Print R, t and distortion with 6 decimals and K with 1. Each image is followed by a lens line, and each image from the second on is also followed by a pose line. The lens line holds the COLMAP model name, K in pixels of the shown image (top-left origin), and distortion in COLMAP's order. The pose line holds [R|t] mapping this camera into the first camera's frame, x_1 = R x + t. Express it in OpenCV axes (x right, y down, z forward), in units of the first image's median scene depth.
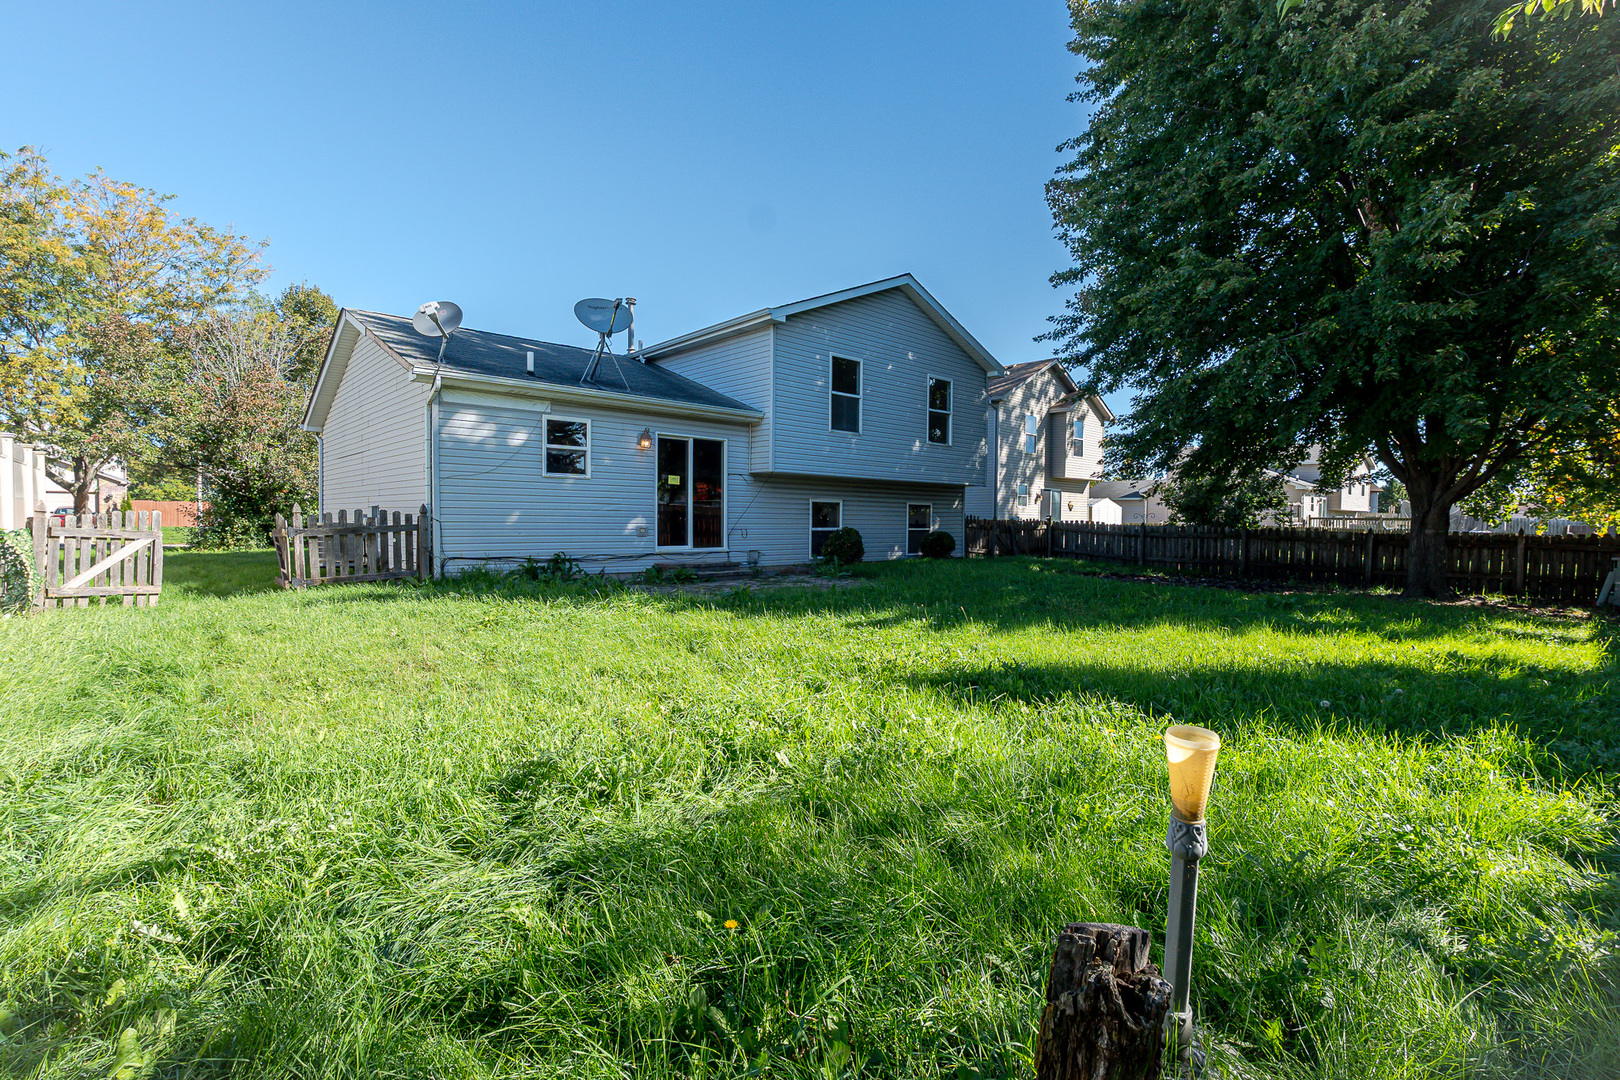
lens RADIAL K [[731.9, 0, 808.1], [0, 731.9, 535.9], [0, 0, 1]] dist [-0.016120, 0.003505]
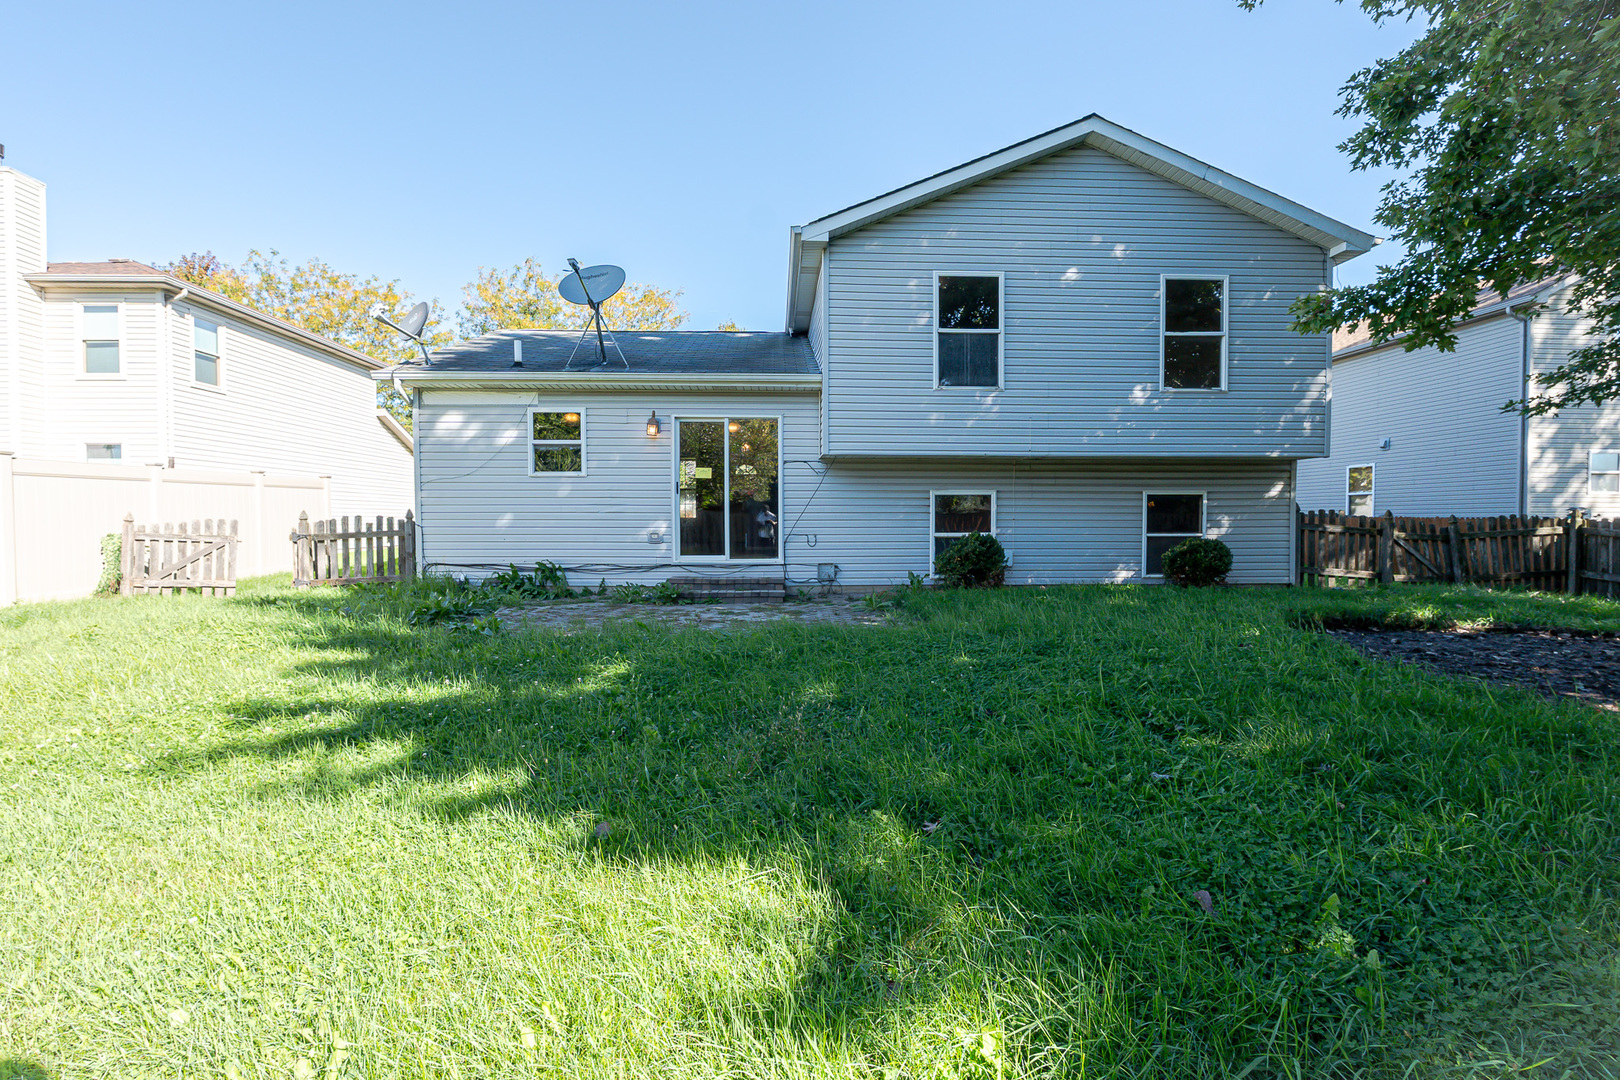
lens RADIAL K [[731.9, 0, 810.4], [0, 731.9, 539.0], [0, 0, 1]] dist [-0.016120, 0.003505]
pose [[0.762178, 0.011304, -0.647268, 0.423483], [-0.007372, 0.999934, 0.008782, -0.012277], [0.647325, -0.001922, 0.762212, 0.464750]]
